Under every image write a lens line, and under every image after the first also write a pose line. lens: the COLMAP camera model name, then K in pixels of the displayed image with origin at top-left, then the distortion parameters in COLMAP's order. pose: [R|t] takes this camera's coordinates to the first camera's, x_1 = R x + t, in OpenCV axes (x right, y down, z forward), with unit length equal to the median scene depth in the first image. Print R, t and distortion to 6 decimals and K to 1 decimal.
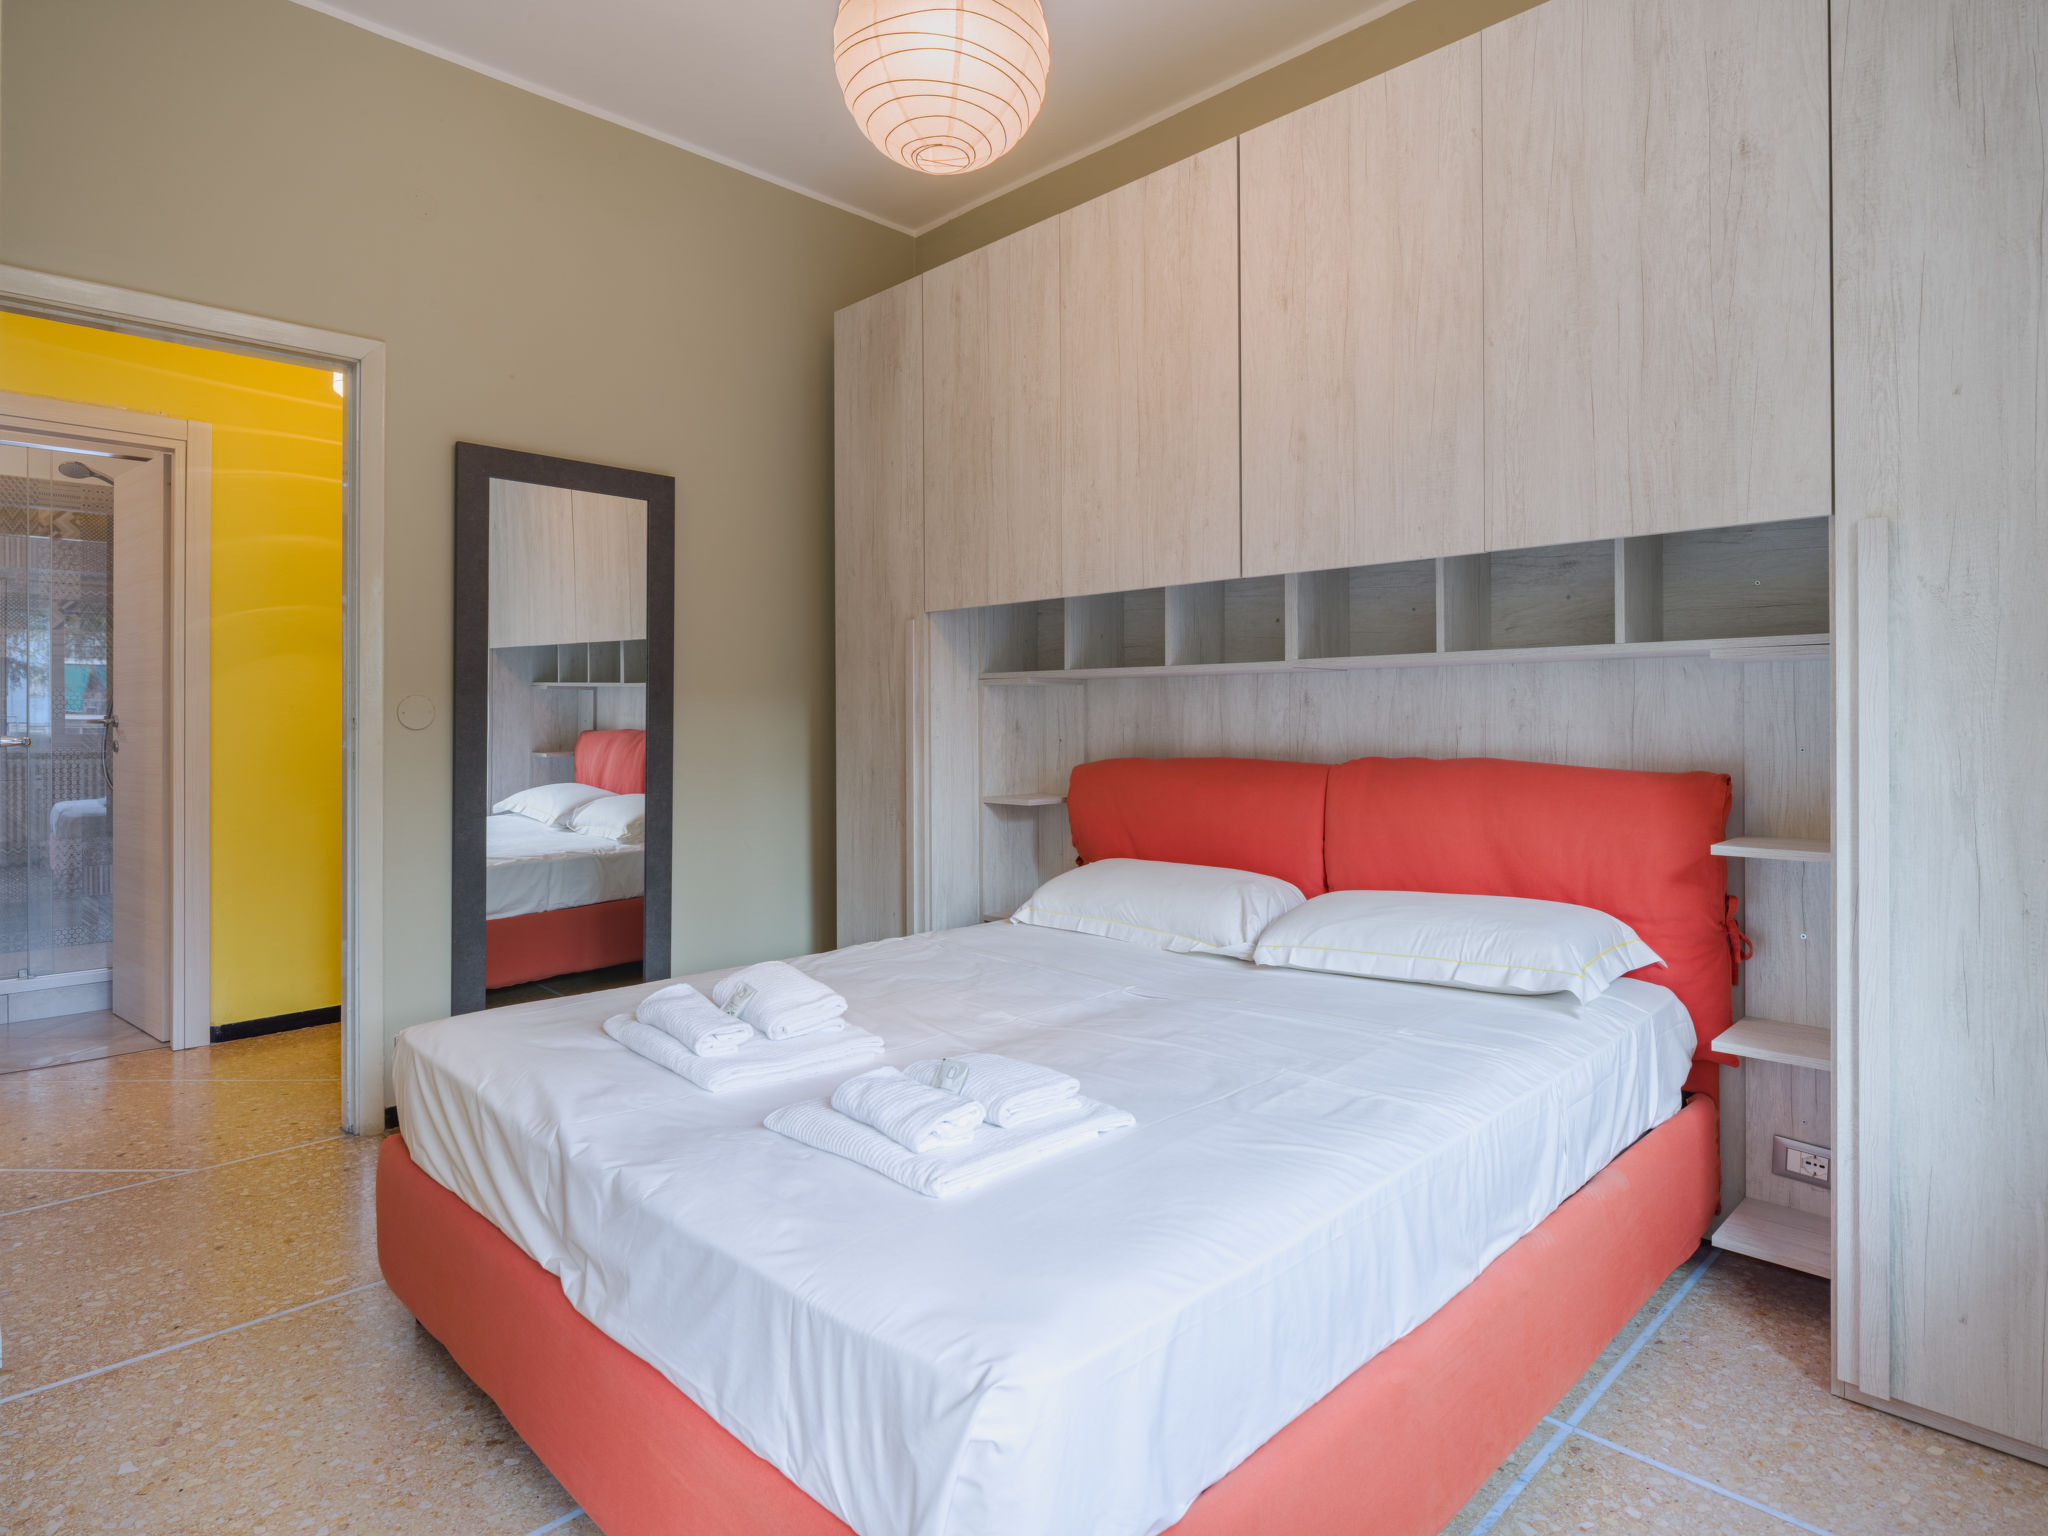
lens RADIAL K [[1136.9, 0, 1023.6], [0, 1136.9, 716.6], [0, 0, 1]] dist [-0.005448, -0.000396]
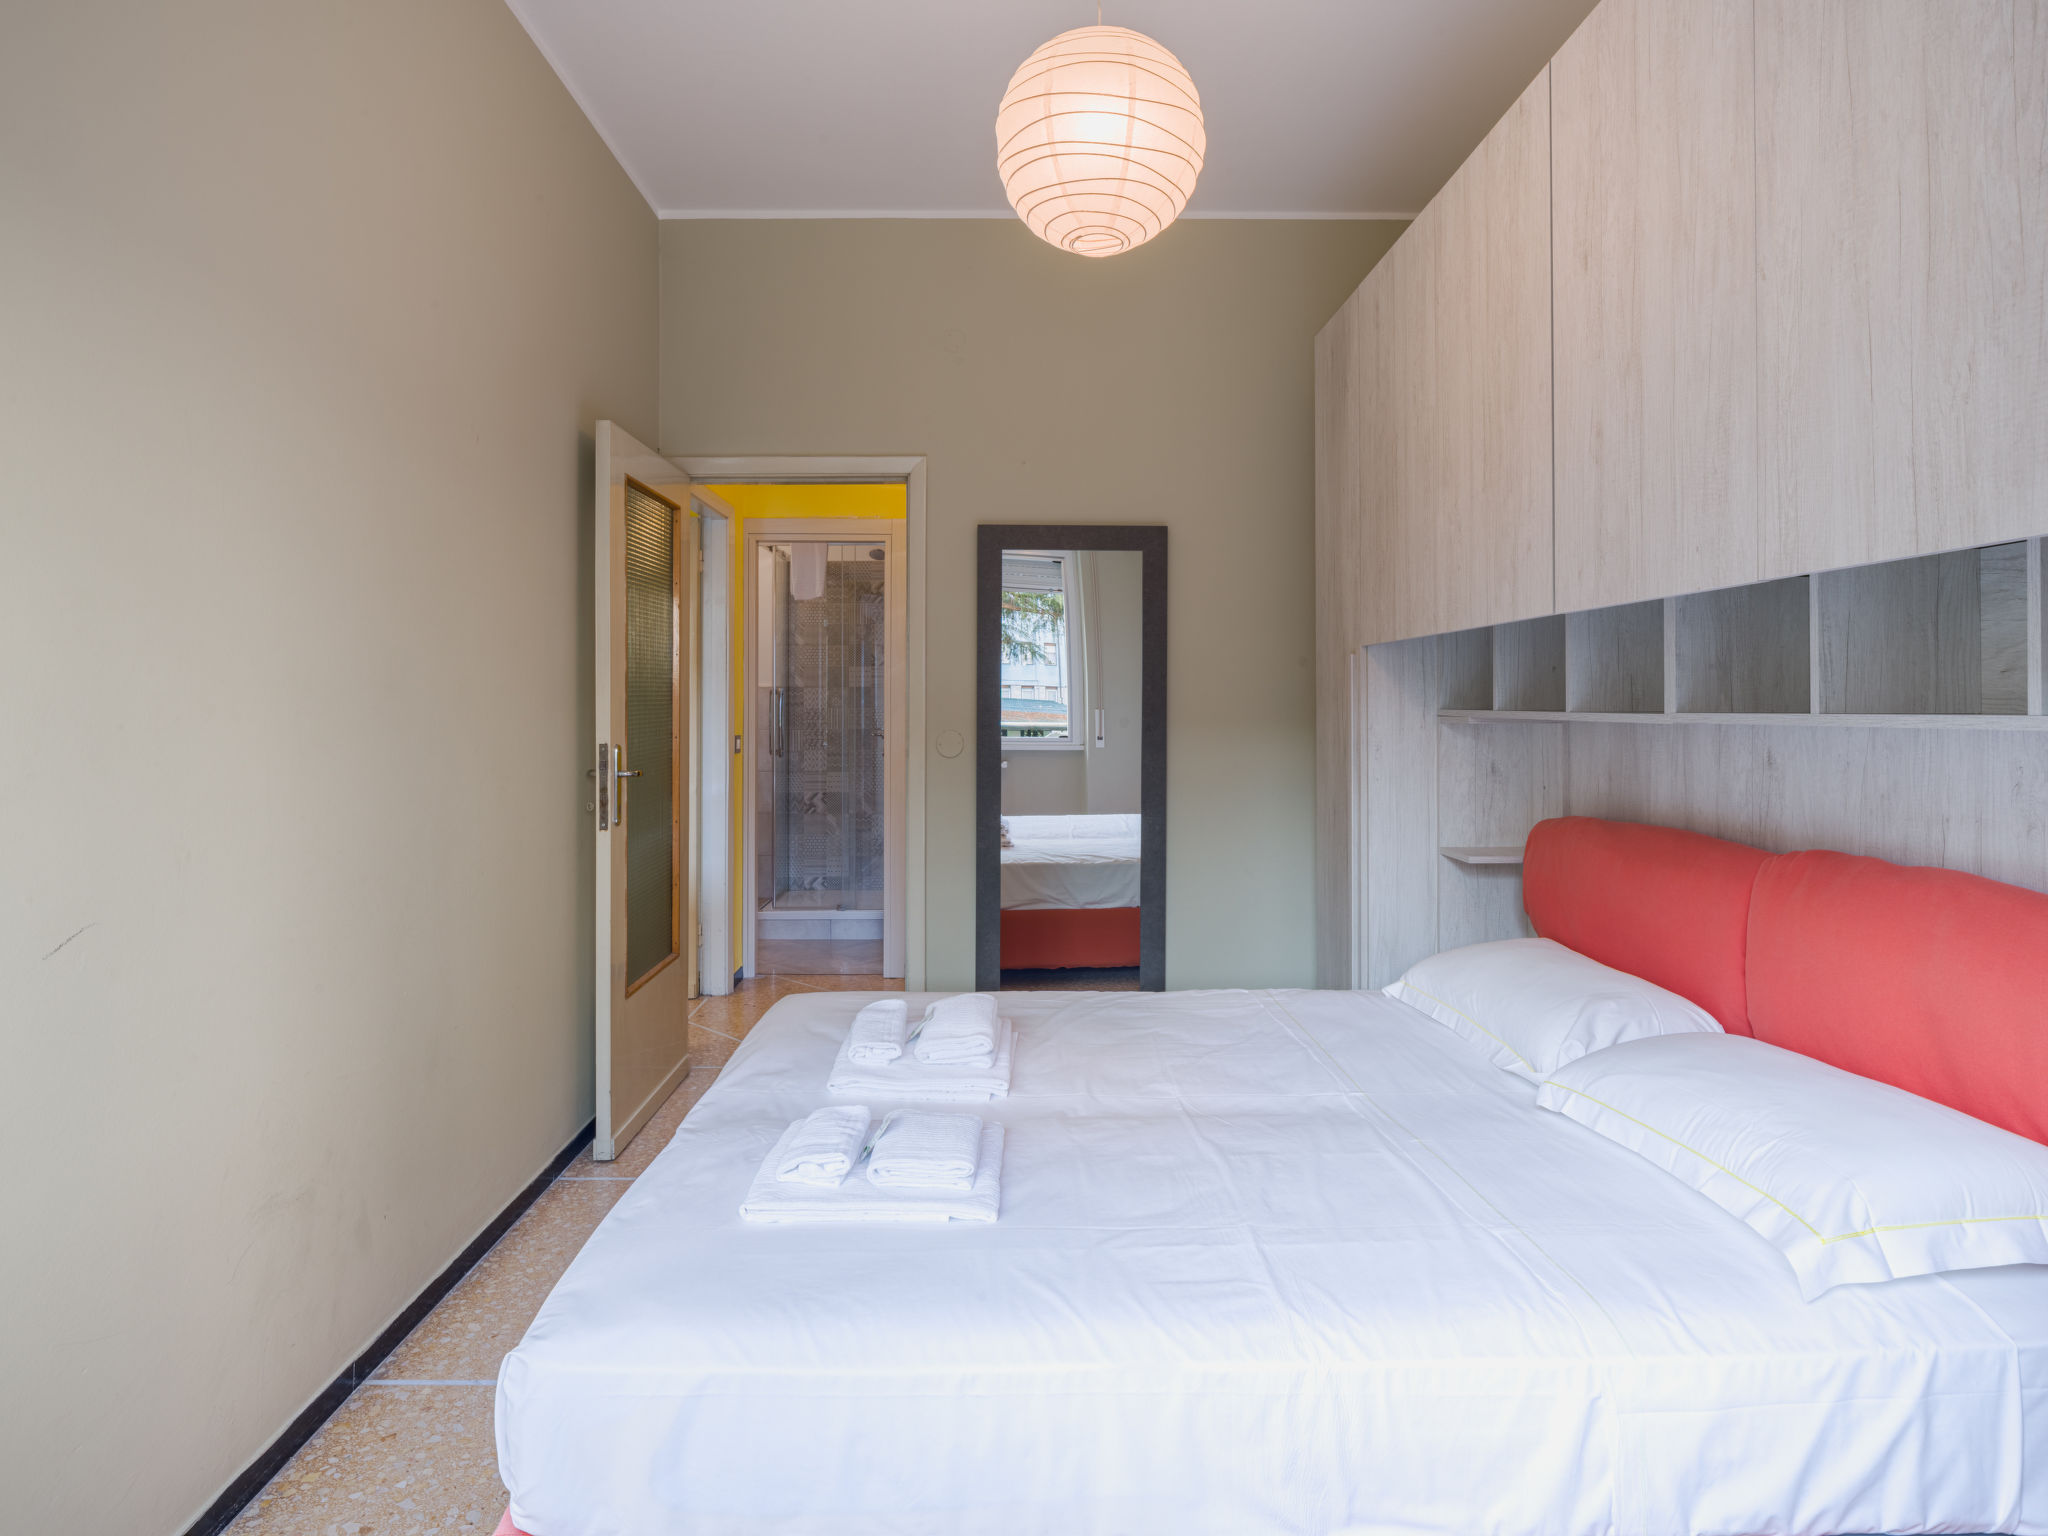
lens RADIAL K [[1143.4, 0, 1021.0], [0, 1143.4, 696.2], [0, 0, 1]] dist [-0.002404, -0.000357]
pose [[0.718647, -0.001938, -0.695372, 0.399016], [0.000177, 0.999997, -0.002605, -0.052056], [0.695375, 0.001749, 0.718645, 0.136985]]
